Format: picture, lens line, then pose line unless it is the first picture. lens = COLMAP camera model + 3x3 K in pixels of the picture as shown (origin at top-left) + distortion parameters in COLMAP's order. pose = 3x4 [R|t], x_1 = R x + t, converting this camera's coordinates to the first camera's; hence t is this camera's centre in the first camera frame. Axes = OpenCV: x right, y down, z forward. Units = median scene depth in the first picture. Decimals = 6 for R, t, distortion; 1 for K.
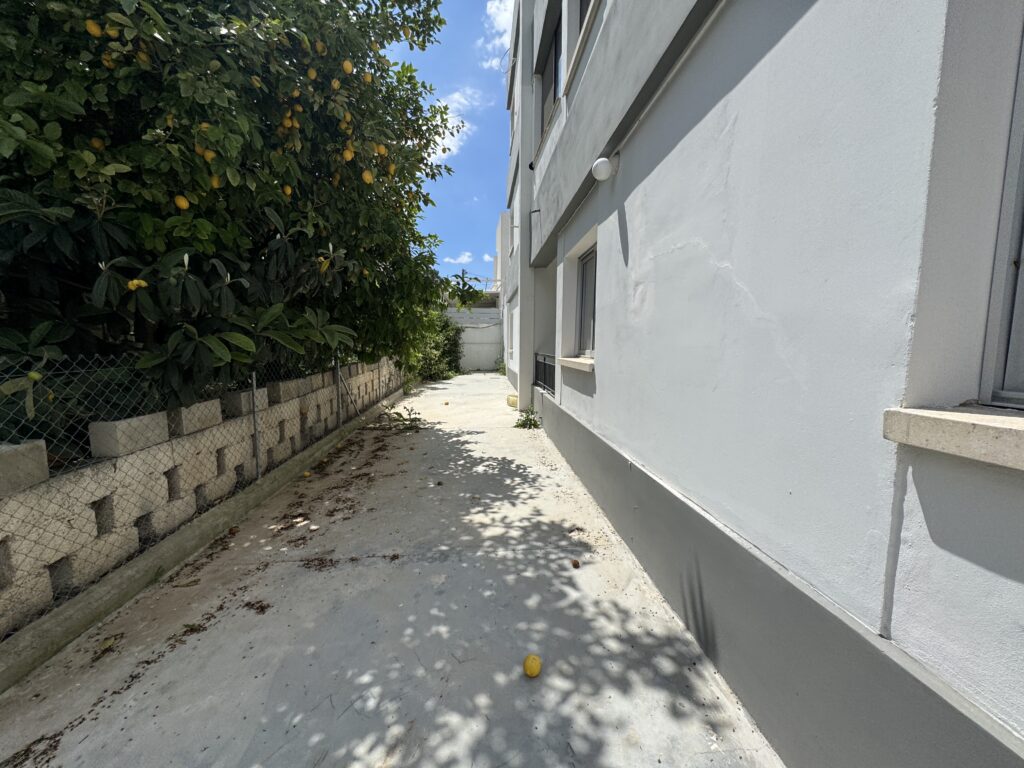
lens RADIAL K [[408.1, 0, 507.8], [0, 408.1, 385.7], [0, 0, 1]] dist [-0.002314, -0.000038]
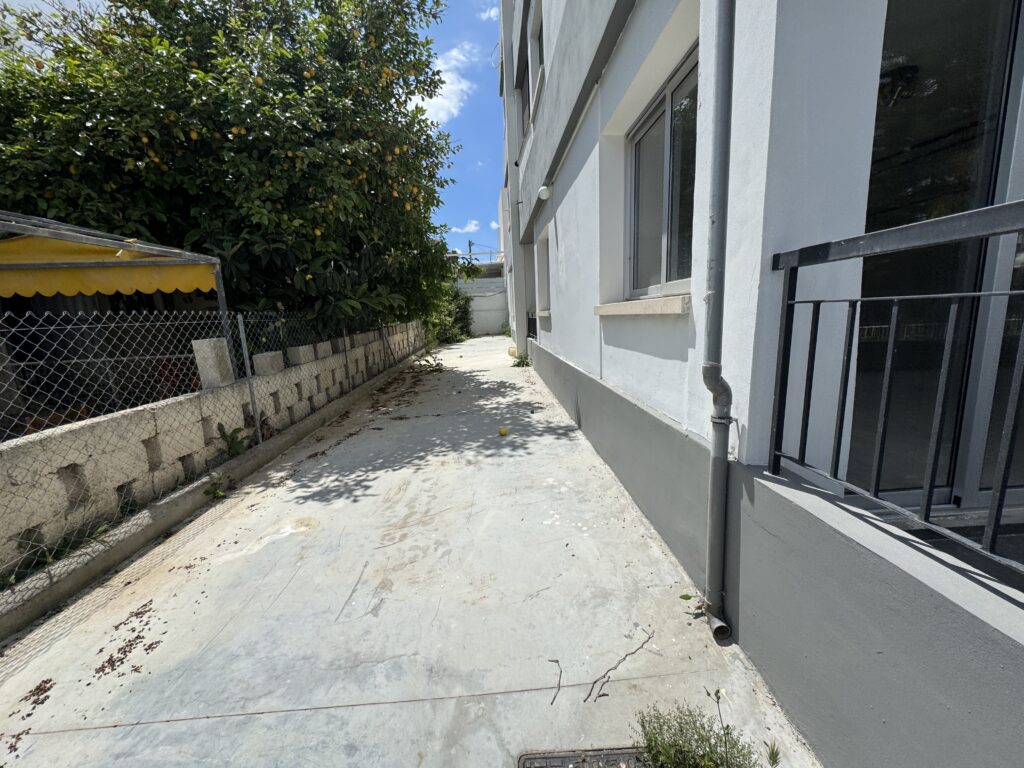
lens RADIAL K [[408.1, 0, 512.4], [0, 408.1, 384.4], [0, 0, 1]] dist [-0.002314, -0.000038]
pose [[0.998598, -0.046198, -0.025828, 0.075096], [0.047901, 0.996411, 0.069785, 0.098513], [0.022511, -0.070924, 0.997228, -0.537312]]
